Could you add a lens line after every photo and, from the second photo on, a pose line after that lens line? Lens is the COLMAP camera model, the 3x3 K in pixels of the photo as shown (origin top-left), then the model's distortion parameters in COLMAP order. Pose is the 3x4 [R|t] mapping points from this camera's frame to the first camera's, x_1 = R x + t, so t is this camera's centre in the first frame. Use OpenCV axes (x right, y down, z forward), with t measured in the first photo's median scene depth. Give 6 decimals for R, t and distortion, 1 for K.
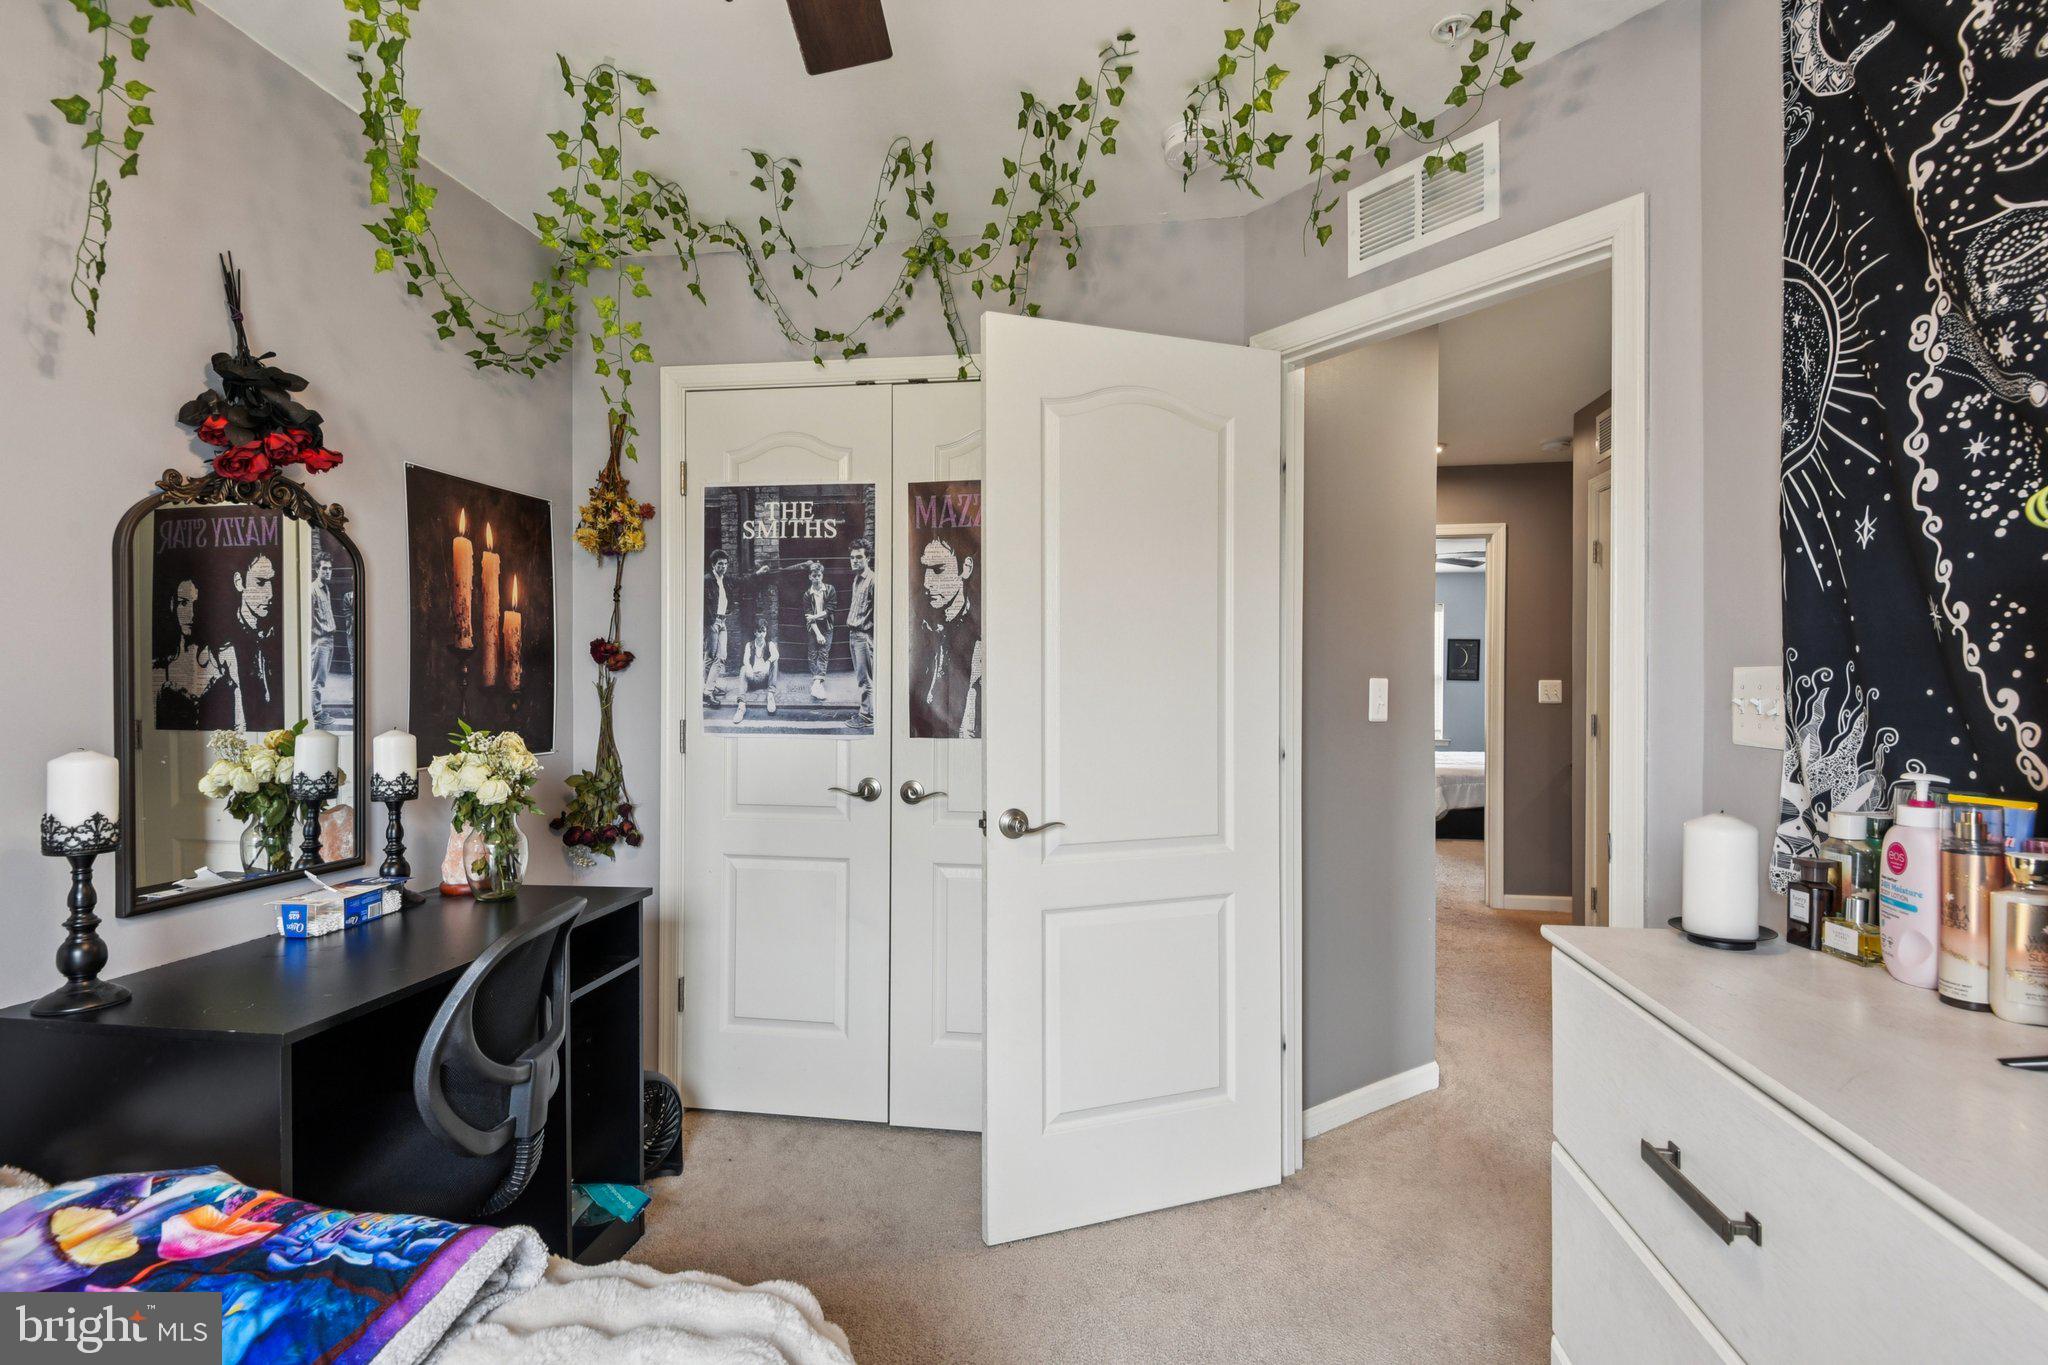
lens RADIAL K [[969.9, 0, 1024.5], [0, 969.9, 685.0], [0, 0, 1]] dist [-0.003258, -0.009443]
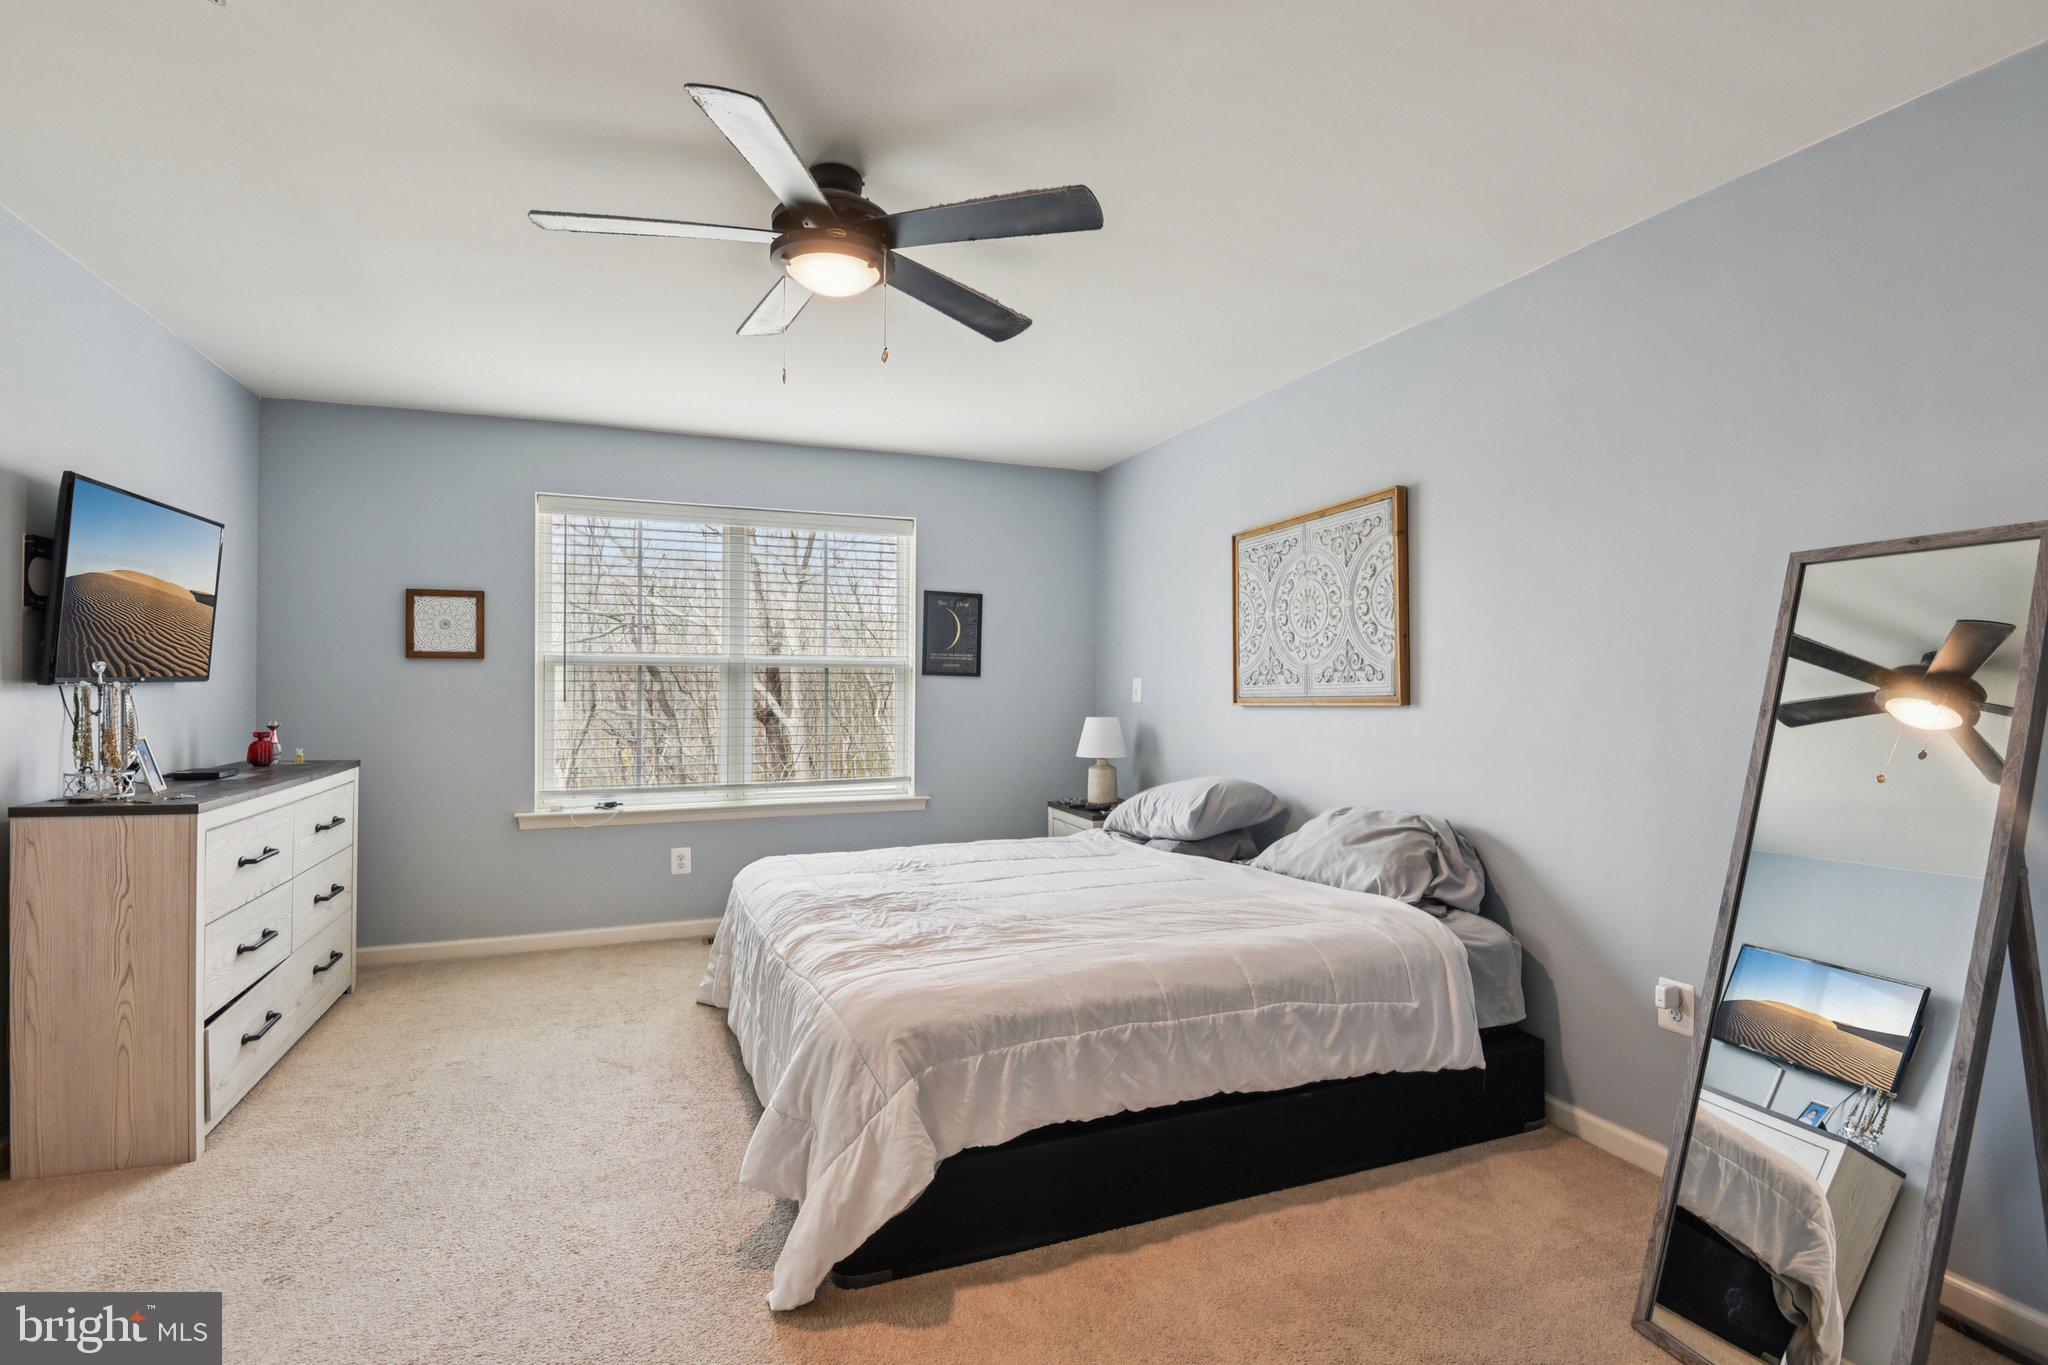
lens RADIAL K [[969.9, 0, 1027.2], [0, 969.9, 671.8], [0, 0, 1]] dist [-0.003258, -0.009443]
pose [[0.863113, 0.007078, 0.504961, 0.250260], [0.000566, 0.999888, -0.014983, -0.000178], [-0.505010, 0.013218, 0.863012, 0.585967]]
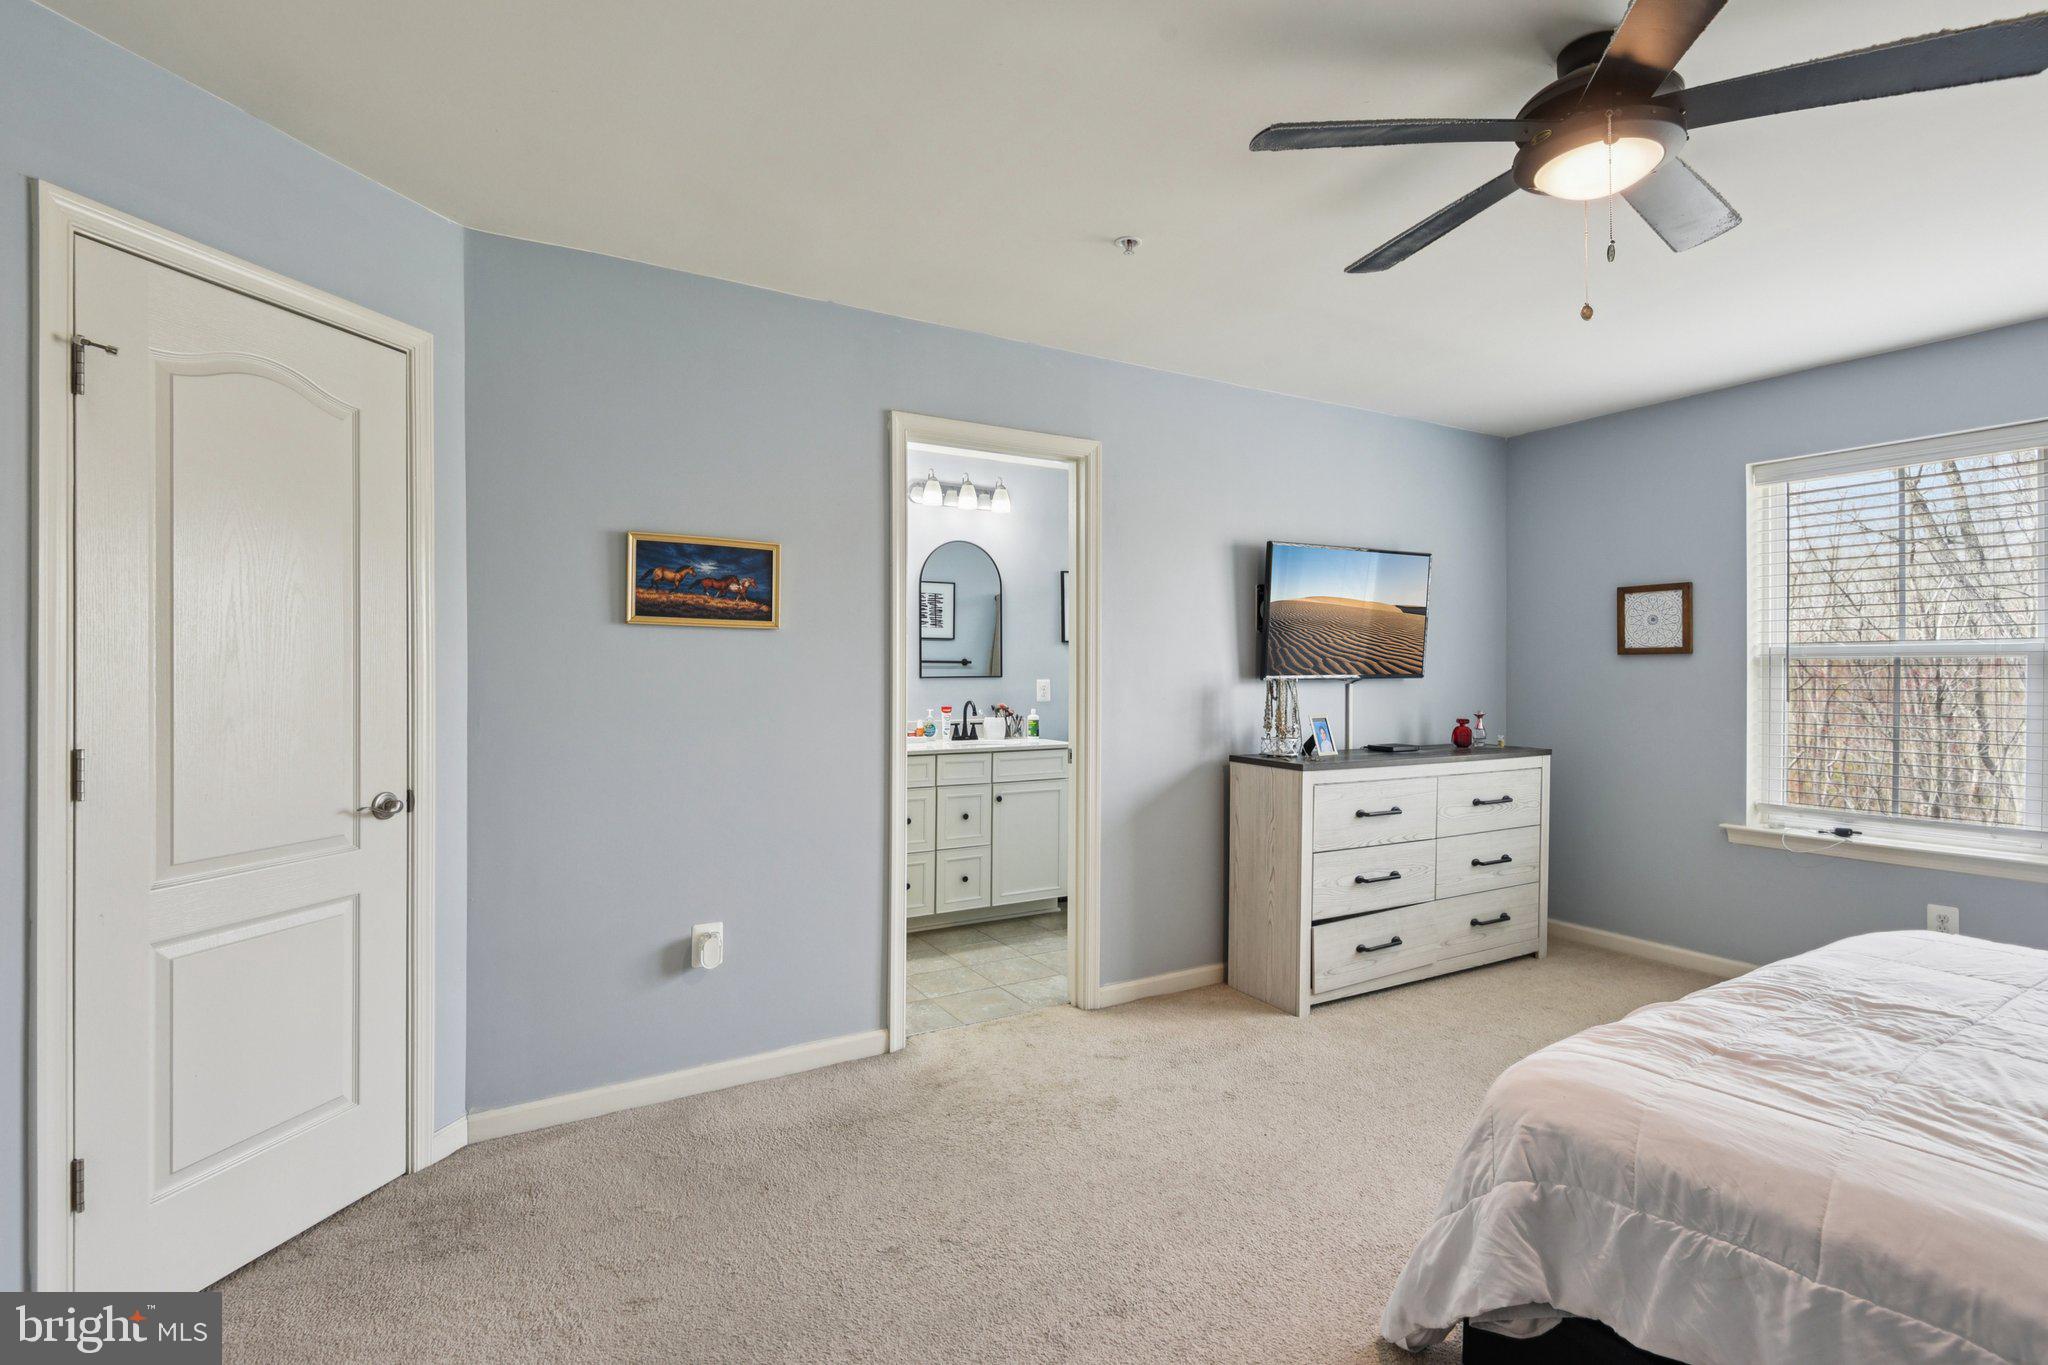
lens RADIAL K [[969.9, 0, 1014.0], [0, 969.9, 667.9], [0, 0, 1]] dist [-0.003258, -0.009443]
pose [[0.617751, -0.004232, -0.786362, 0.407096], [-0.006051, 0.999930, -0.010135, -0.000919], [0.786351, 0.011019, 0.617682, 0.607987]]
